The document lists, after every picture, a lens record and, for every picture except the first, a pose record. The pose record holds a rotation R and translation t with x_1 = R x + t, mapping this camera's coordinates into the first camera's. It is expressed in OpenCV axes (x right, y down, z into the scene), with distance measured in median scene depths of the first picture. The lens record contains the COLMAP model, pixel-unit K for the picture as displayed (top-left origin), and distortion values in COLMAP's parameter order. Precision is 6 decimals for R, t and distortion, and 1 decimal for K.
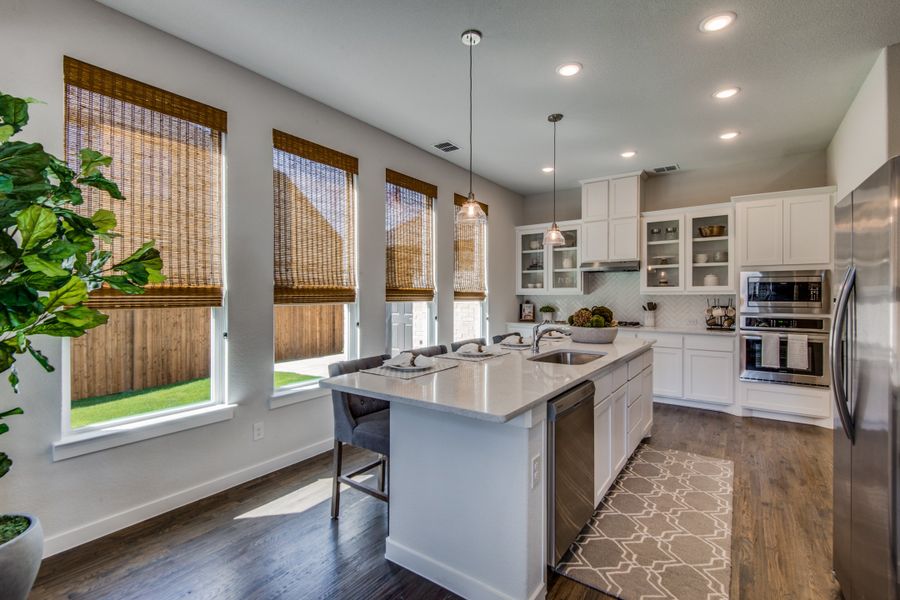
lens RADIAL K [[408.9, 0, 448.4], [0, 408.9, 300.7], [0, 0, 1]] dist [-0.001815, -0.001569]
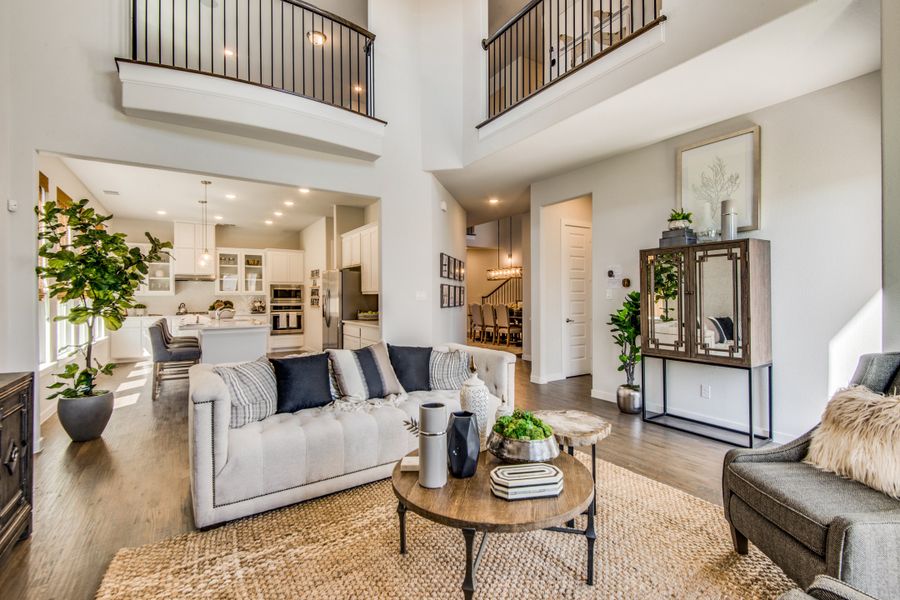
lens RADIAL K [[408.9, 0, 450.6], [0, 408.9, 297.6], [0, 0, 1]] dist [-0.001815, -0.001569]
pose [[0.347277, -0.009521, 0.937714, -0.888002], [0.013587, 0.999895, 0.005120, -0.000709], [-0.937664, 0.010963, 0.347370, -0.571458]]
